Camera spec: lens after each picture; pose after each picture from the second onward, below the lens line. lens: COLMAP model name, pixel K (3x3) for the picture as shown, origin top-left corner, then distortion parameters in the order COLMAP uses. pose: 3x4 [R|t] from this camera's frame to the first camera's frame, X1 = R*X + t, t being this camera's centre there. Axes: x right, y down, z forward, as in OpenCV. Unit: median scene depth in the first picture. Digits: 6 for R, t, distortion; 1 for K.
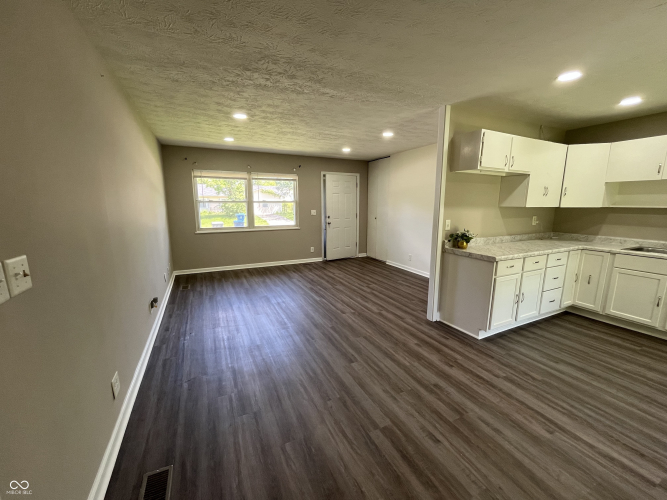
lens RADIAL K [[271.0, 0, 332.1], [0, 271.0, 248.7], [0, 0, 1]] dist [0.001128, -0.000403]
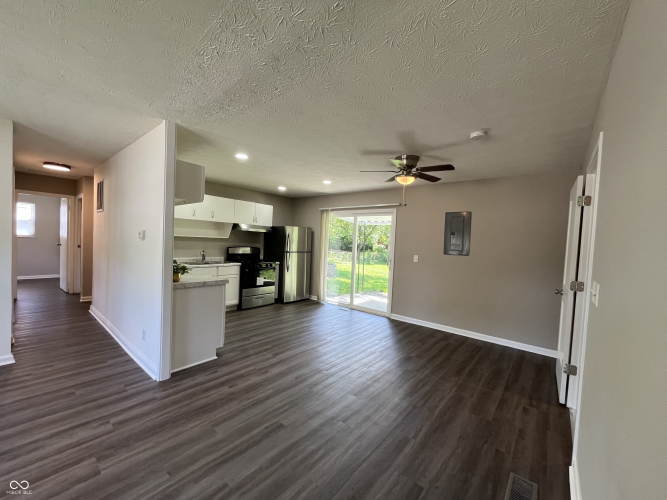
lens RADIAL K [[271.0, 0, 335.1], [0, 271.0, 247.1], [0, 0, 1]] dist [0.001128, -0.000403]
pose [[-0.417640, -0.040826, 0.907695, -0.554328], [0.106728, 0.989870, 0.093629, -0.139788], [-0.902322, 0.135980, -0.409052, 0.850004]]
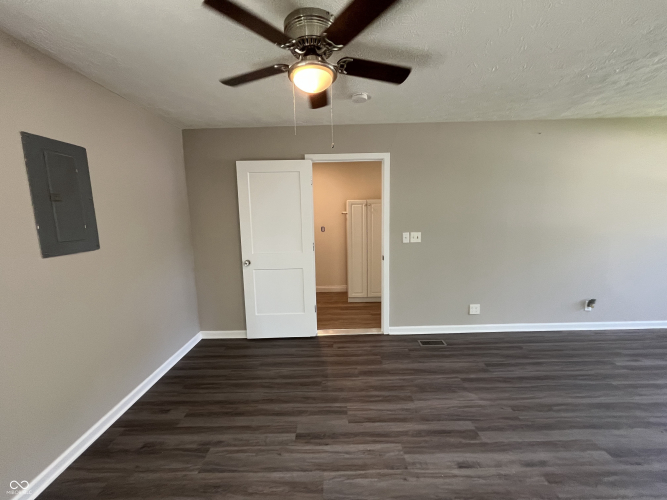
lens RADIAL K [[271.0, 0, 331.6], [0, 271.0, 249.2], [0, 0, 1]] dist [0.001128, -0.000403]
pose [[-0.440279, 0.125990, -0.888977, 0.687111], [-0.129695, 0.970798, 0.201820, -0.089292], [0.888444, 0.204153, -0.411082, 0.423621]]
